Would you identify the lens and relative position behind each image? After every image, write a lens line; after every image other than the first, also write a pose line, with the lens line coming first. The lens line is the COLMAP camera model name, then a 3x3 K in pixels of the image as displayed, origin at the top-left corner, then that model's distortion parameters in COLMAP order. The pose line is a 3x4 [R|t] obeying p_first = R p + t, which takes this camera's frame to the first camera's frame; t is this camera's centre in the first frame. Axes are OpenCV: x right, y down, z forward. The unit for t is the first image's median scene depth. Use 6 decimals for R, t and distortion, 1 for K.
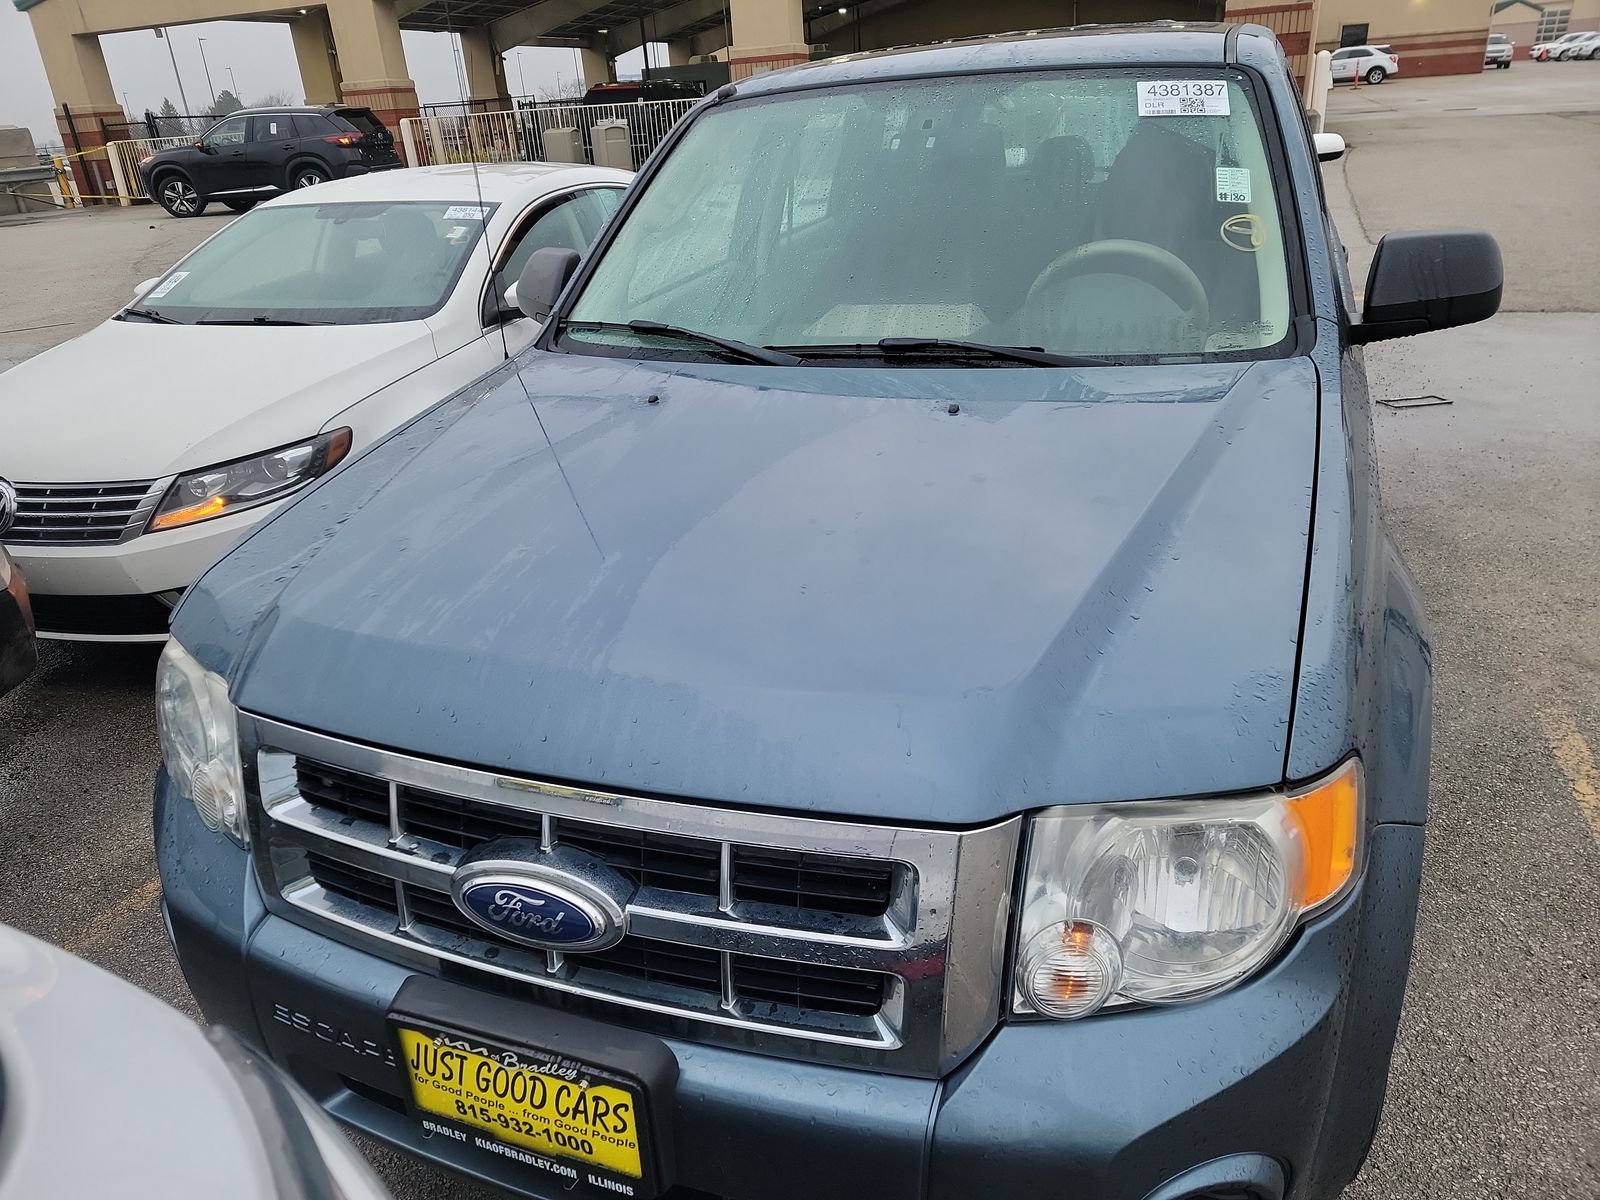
lens RADIAL K [[1135.7, 0, 796.7], [0, 1135.7, 598.6], [0, 0, 1]] dist [0.054383, -0.040974]
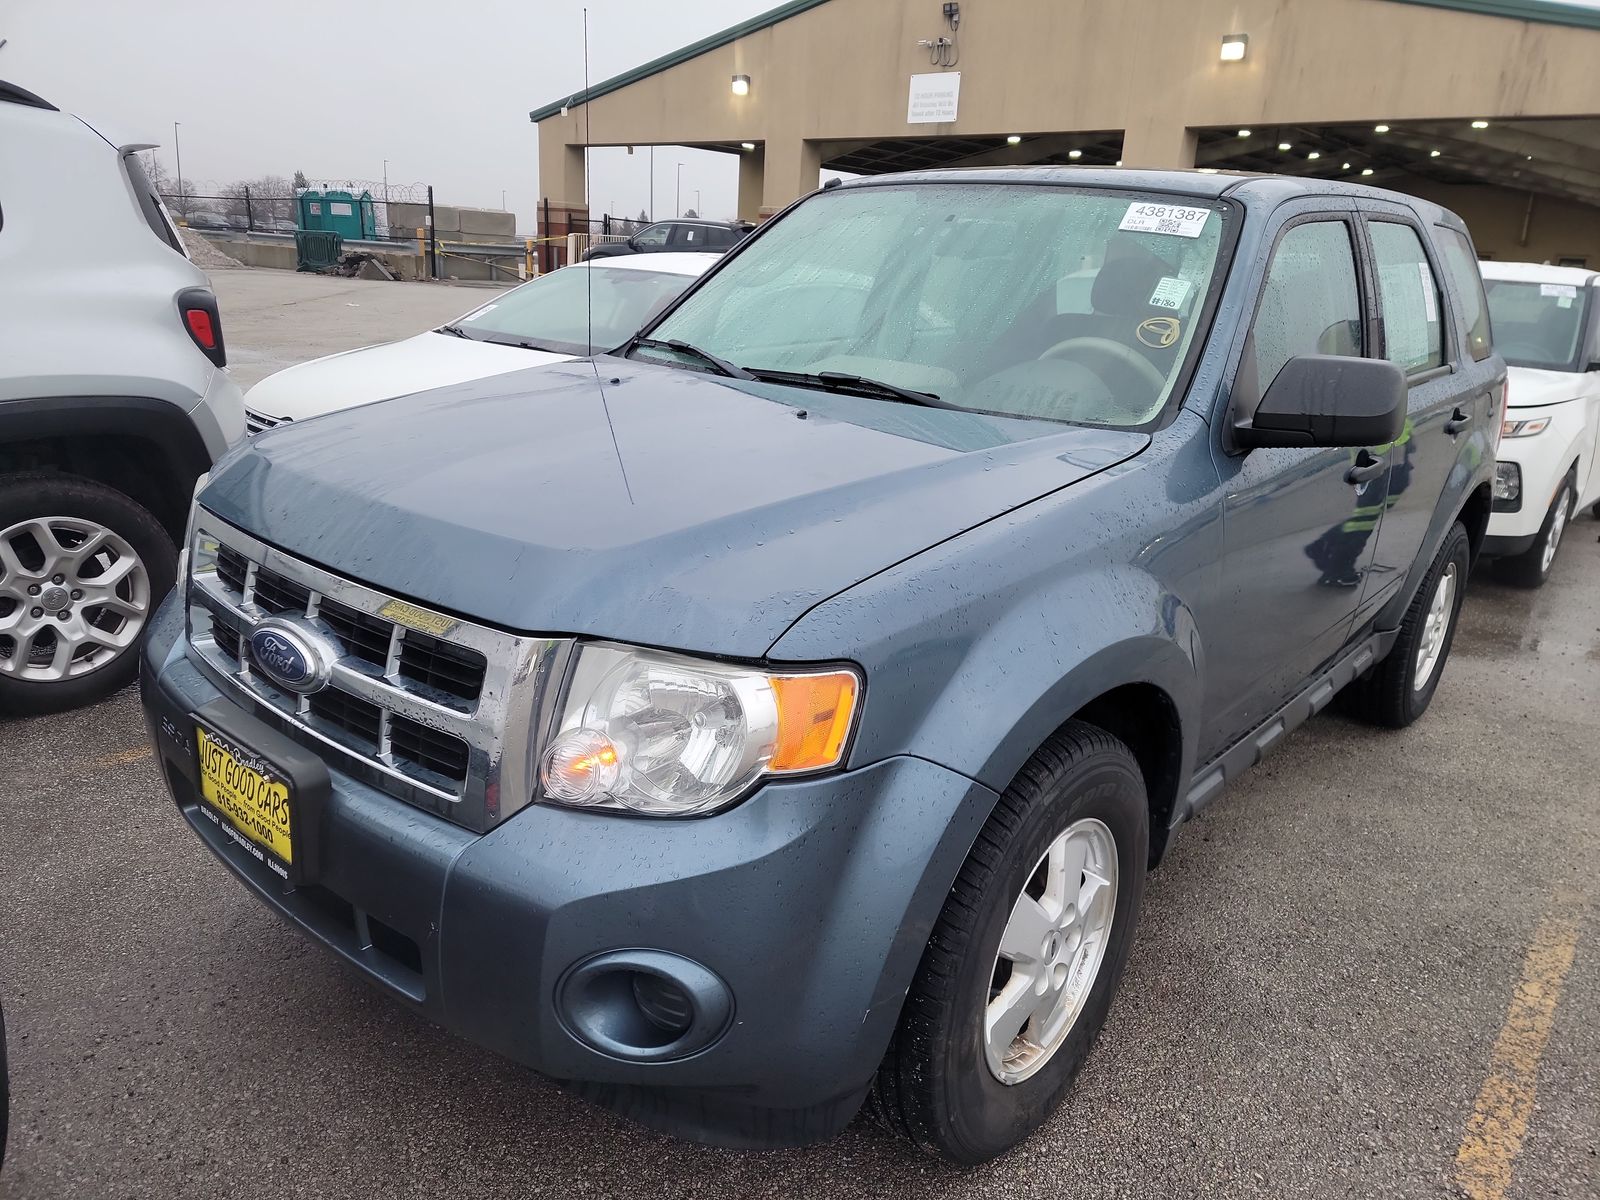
lens RADIAL K [[1135.7, 0, 807.8], [0, 1135.7, 605.3], [0, 0, 1]] dist [0.054383, -0.040974]
pose [[0.937761, 0.209401, -0.277047, 0.193698], [-0.239522, 0.967641, -0.079369, 0.046061], [0.251462, 0.140788, 0.957573, -0.044650]]
